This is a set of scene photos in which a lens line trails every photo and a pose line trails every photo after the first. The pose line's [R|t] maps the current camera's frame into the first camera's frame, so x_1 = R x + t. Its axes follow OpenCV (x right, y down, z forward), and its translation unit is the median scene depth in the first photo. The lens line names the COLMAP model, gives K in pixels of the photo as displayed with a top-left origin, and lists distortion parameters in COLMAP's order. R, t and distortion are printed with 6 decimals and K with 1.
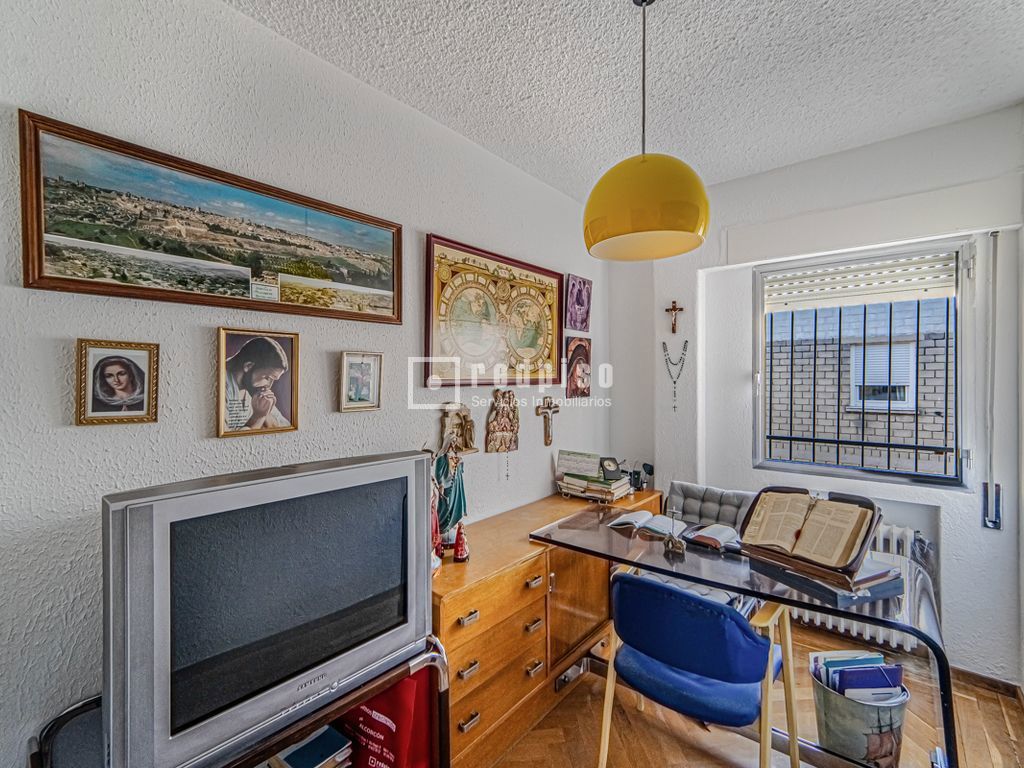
lens RADIAL K [[460.6, 0, 512.0], [0, 460.6, 384.0], [0, 0, 1]] dist [0.015495, -0.000137]
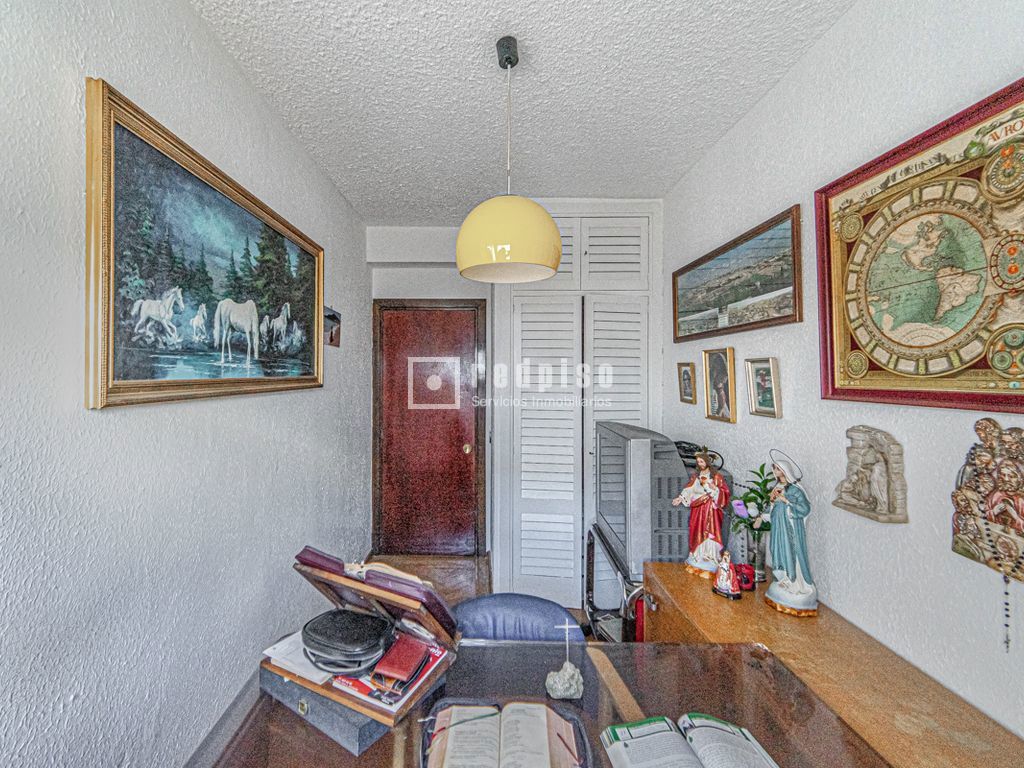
lens RADIAL K [[460.6, 0, 512.0], [0, 460.6, 384.0], [0, 0, 1]] dist [0.015495, -0.000137]
pose [[-0.720406, 0.017779, -0.693325, 0.657944], [-0.005813, 0.999481, 0.031670, -0.034068], [0.693528, 0.026846, -0.719929, 1.127139]]
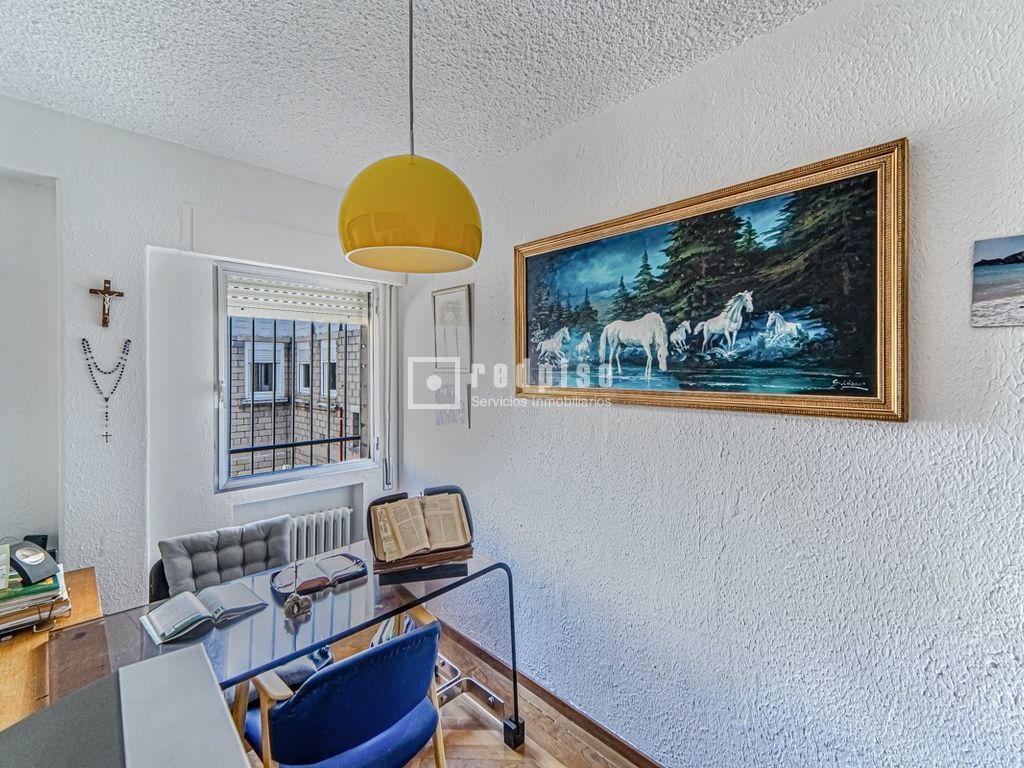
lens RADIAL K [[469.7, 0, 495.0], [0, 469.7, 366.3], [0, 0, 1]] dist [0.014046, -0.000095]
pose [[0.126255, 0.002254, 0.991995, -0.350816], [0.010636, 0.999937, -0.003626, -0.056433], [-0.991941, 0.011008, 0.126223, 0.445986]]
